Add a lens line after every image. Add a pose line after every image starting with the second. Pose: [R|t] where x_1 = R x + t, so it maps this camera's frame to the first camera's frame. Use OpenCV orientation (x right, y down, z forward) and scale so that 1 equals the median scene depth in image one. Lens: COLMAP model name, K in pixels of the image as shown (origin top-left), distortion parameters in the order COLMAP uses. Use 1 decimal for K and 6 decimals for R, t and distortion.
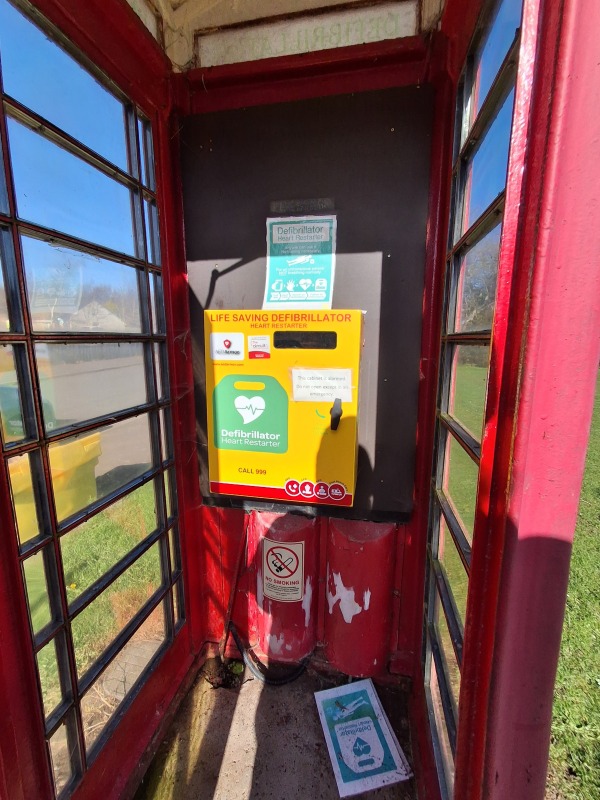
lens RADIAL K [[369.2, 0, 298.0], [0, 369.2, 402.1], [0, 0, 1]] dist [-0.000898, -0.000038]
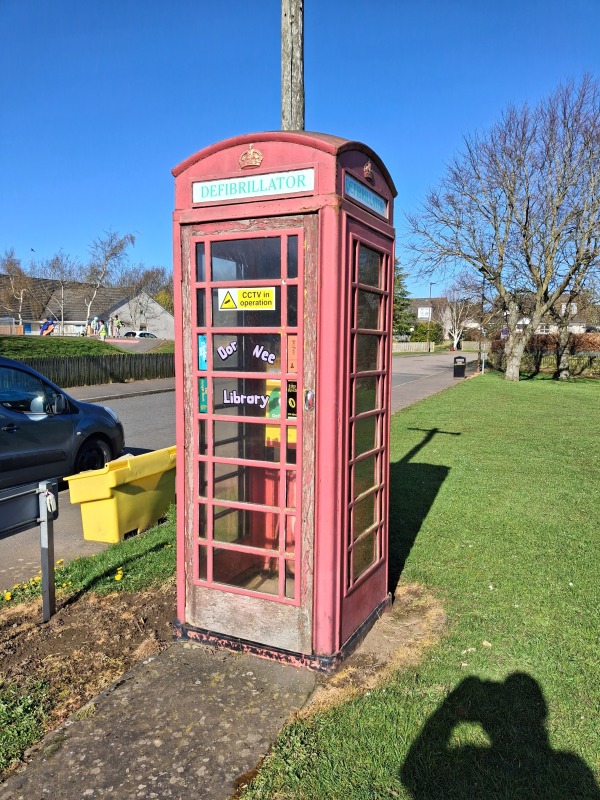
lens RADIAL K [[643.8, 0, 297.1], [0, 643.8, 410.5], [0, 0, 1]] dist [0.033004, -0.031641]
pose [[0.969696, 0.030640, -0.242384, 0.043078], [-0.047646, 0.996773, -0.064610, 0.015179], [0.239622, 0.074200, 0.968027, -0.131416]]
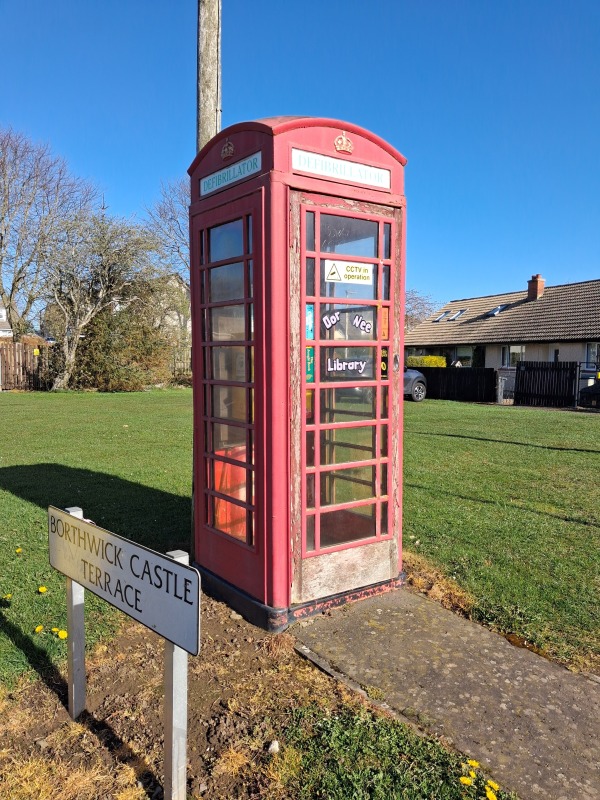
lens RADIAL K [[643.8, 0, 298.6], [0, 643.8, 405.9], [0, 0, 1]] dist [0.033004, -0.031641]
pose [[0.666104, -0.067951, 0.742758, -0.147889], [0.131789, 0.990895, -0.027537, 0.016419], [-0.734124, 0.116230, 0.668994, -0.083980]]
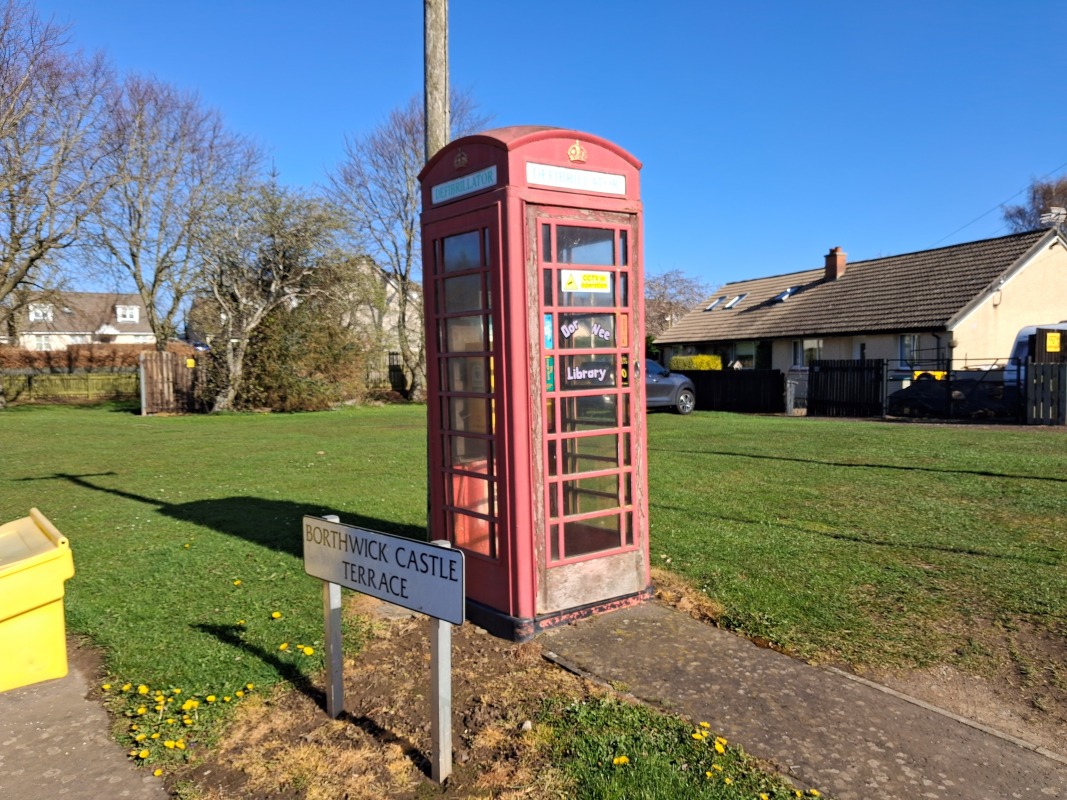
lens RADIAL K [[858.7, 0, 536.7], [0, 858.7, 402.3], [0, 0, 1]] dist [0.033004, -0.031641]
pose [[0.659427, -0.064774, 0.748973, -0.191825], [0.157147, 0.986148, -0.053073, 0.020266], [-0.735161, 0.152697, 0.660471, -0.120180]]
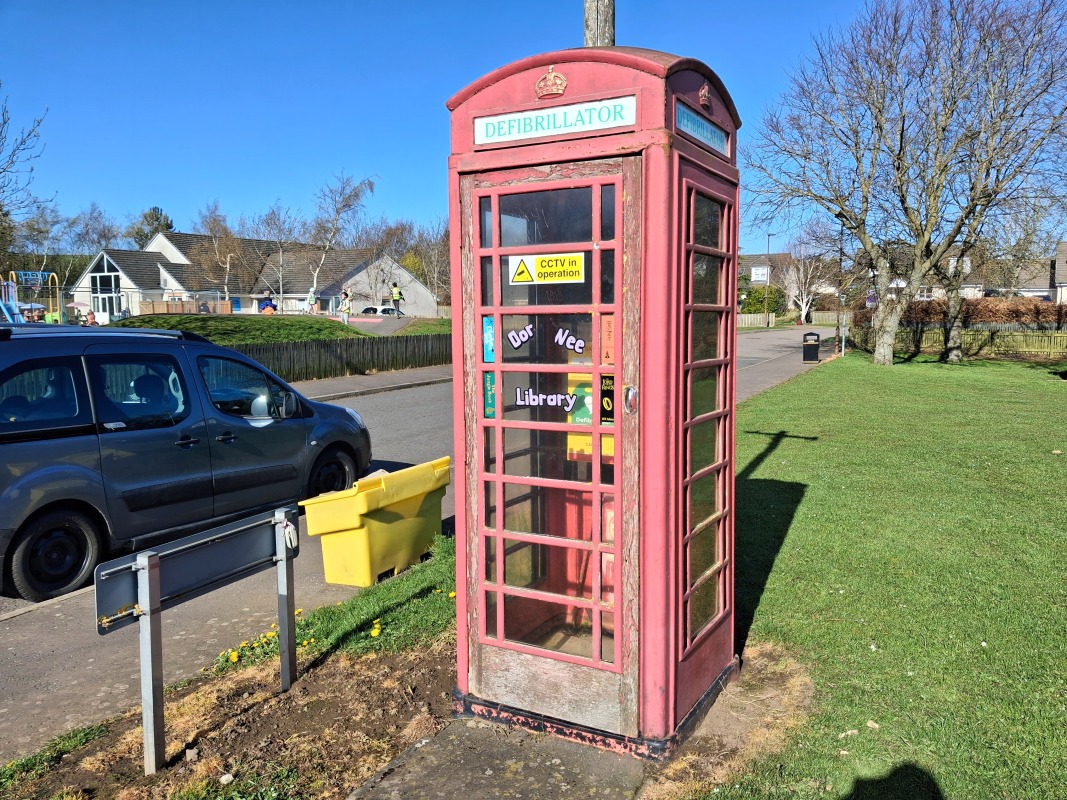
lens RADIAL K [[858.7, 0, 544.0], [0, 858.7, 402.0], [0, 0, 1]] dist [0.033004, -0.031641]
pose [[0.956410, 0.018015, -0.291469, 0.038742], [-0.039807, 0.996821, -0.069012, 0.014278], [0.289300, 0.077606, 0.954087, -0.134929]]
